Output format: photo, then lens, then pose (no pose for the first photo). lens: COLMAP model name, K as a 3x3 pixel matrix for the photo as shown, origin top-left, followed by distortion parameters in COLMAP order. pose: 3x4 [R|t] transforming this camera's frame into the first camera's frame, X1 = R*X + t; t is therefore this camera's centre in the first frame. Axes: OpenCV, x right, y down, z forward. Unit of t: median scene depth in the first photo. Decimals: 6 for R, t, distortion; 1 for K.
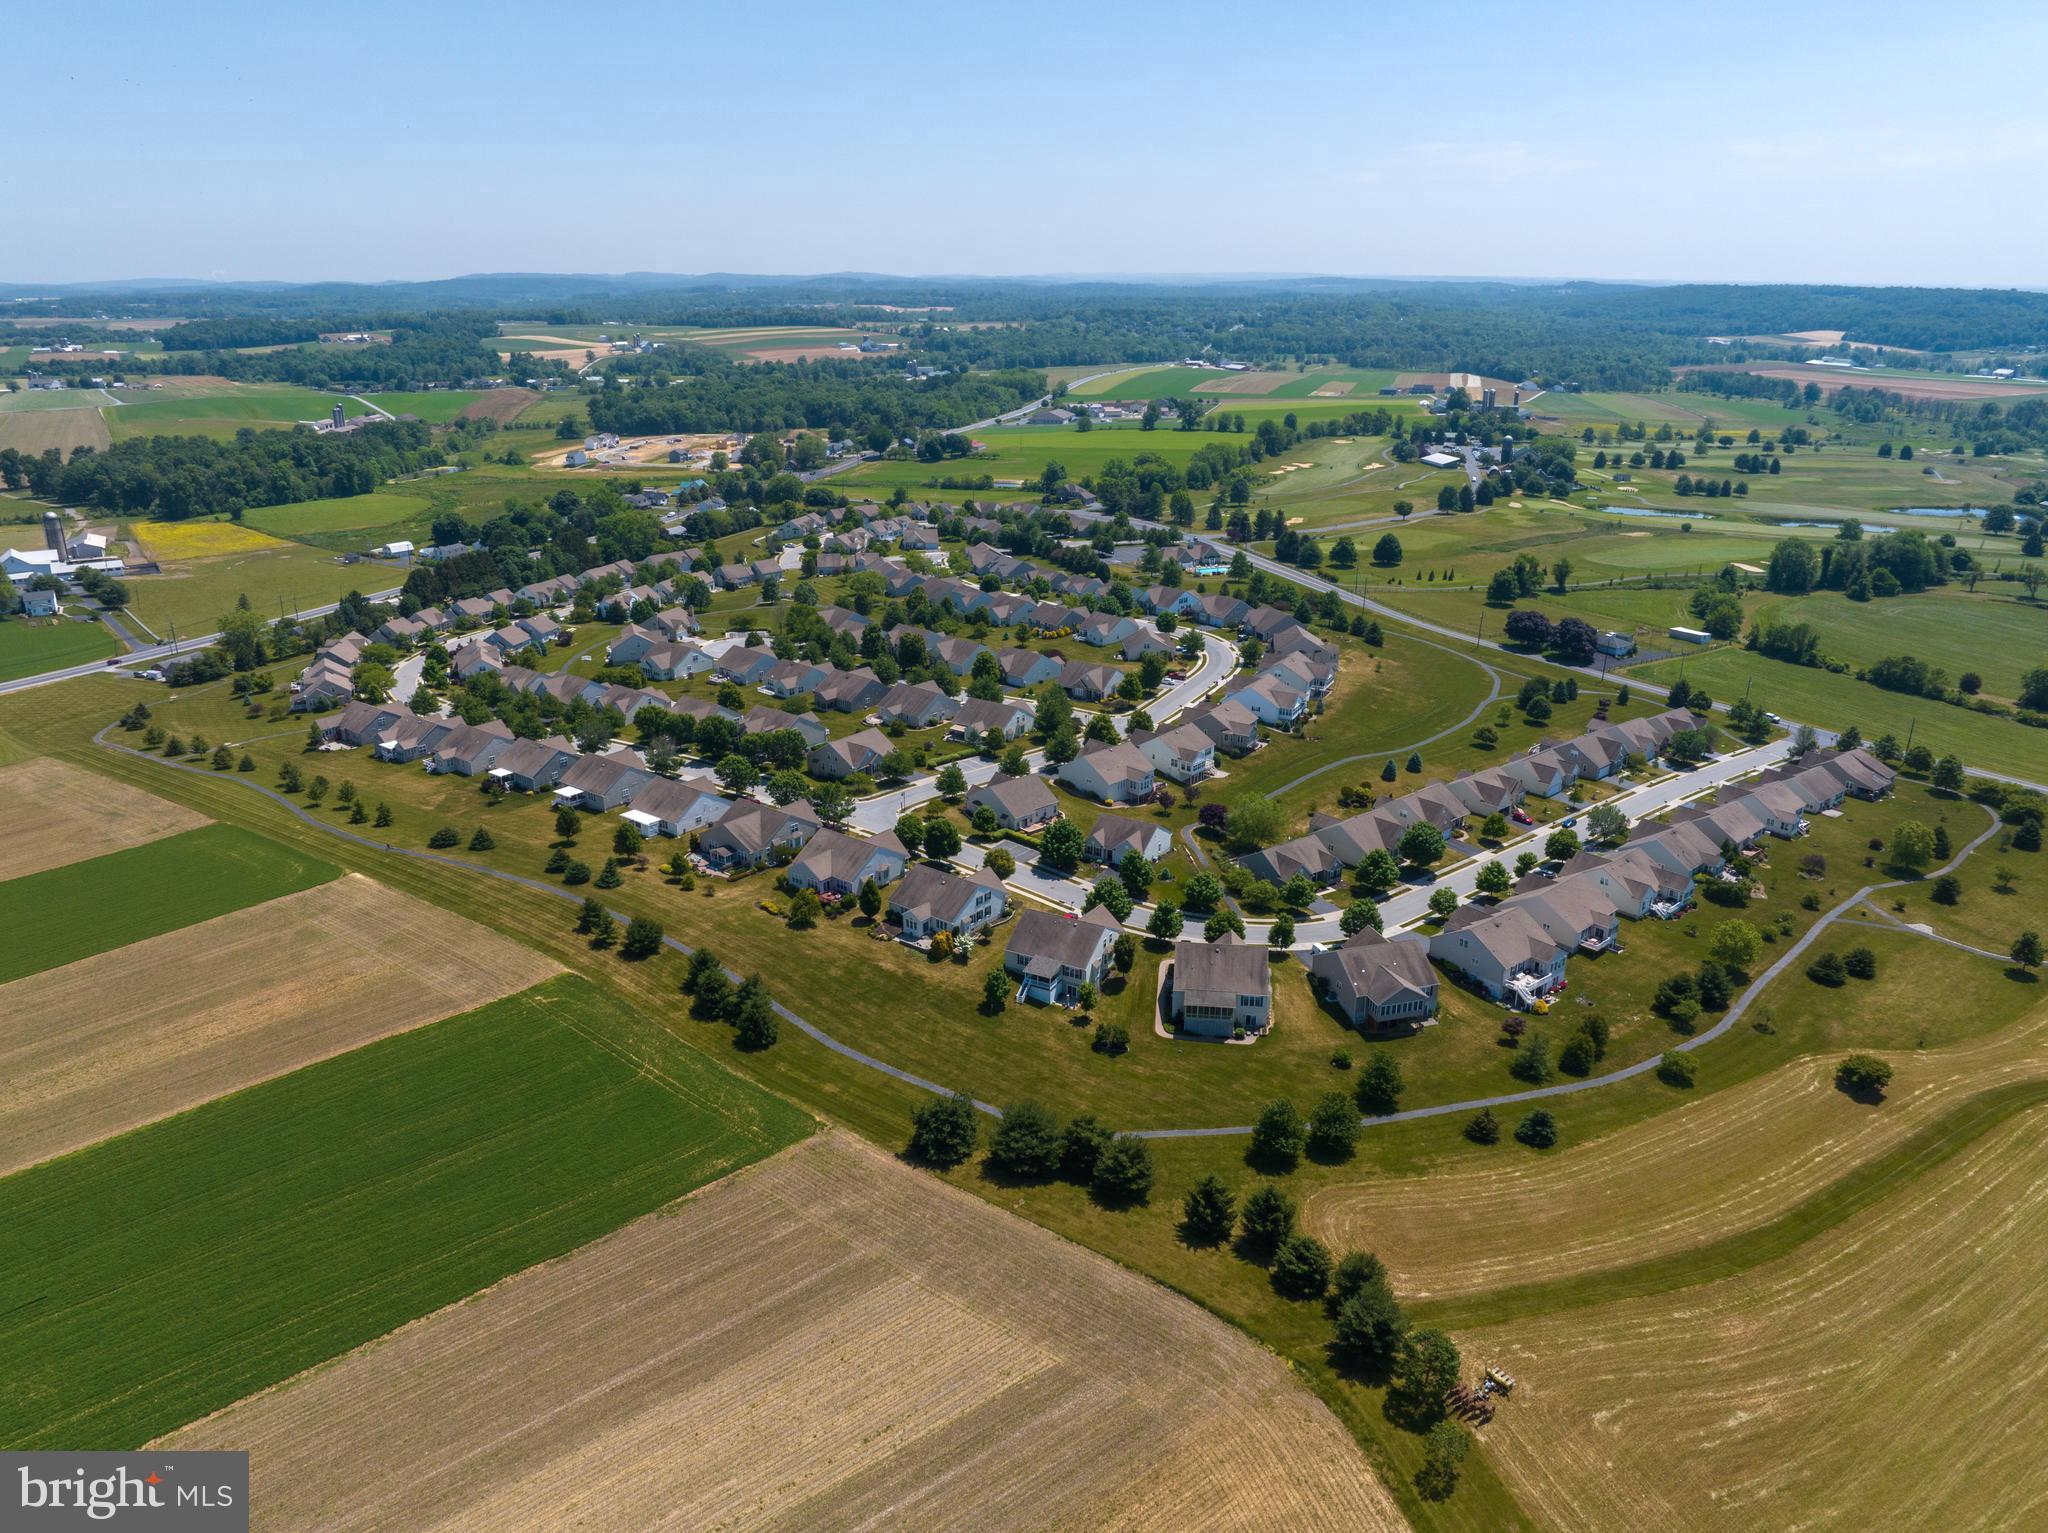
lens RADIAL K [[1441.4, 0, 1025.4], [0, 1441.4, 765.0], [0, 0, 1]] dist [-0.044353, 0.009220]
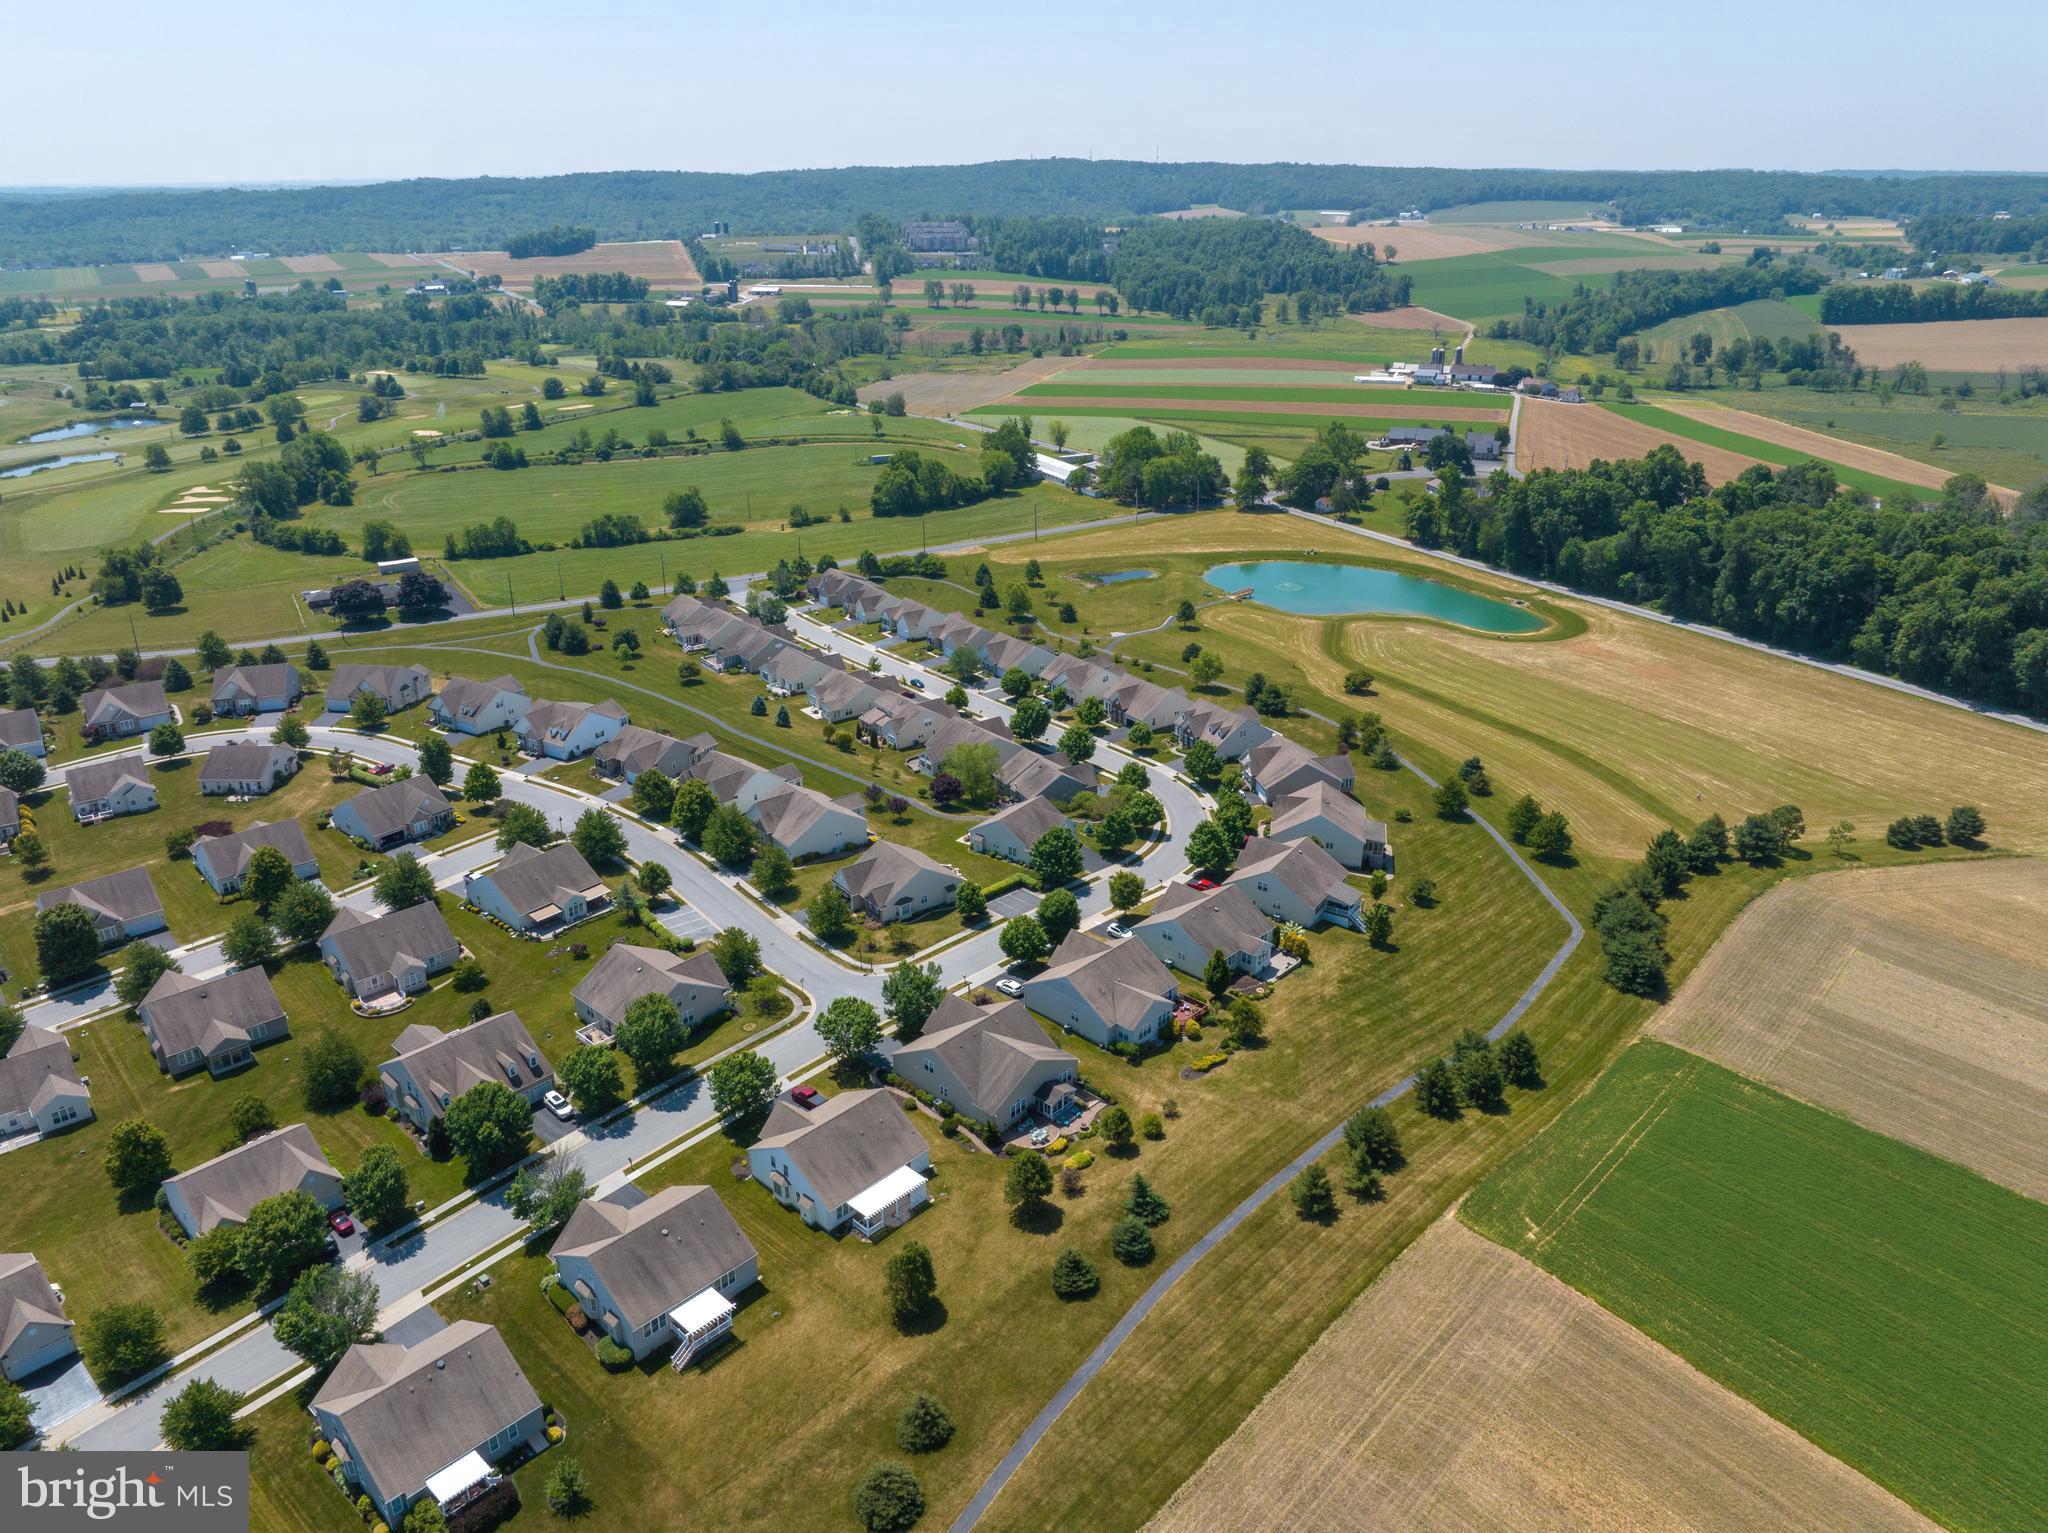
lens RADIAL K [[1441.4, 0, 1025.4], [0, 1441.4, 765.0], [0, 0, 1]] dist [-0.044353, 0.009220]
pose [[0.086970, -0.391126, 0.916219, -1.041556], [0.334213, 0.877858, 0.343026, -0.411032], [-0.938476, 0.276379, 0.207067, 1.175814]]
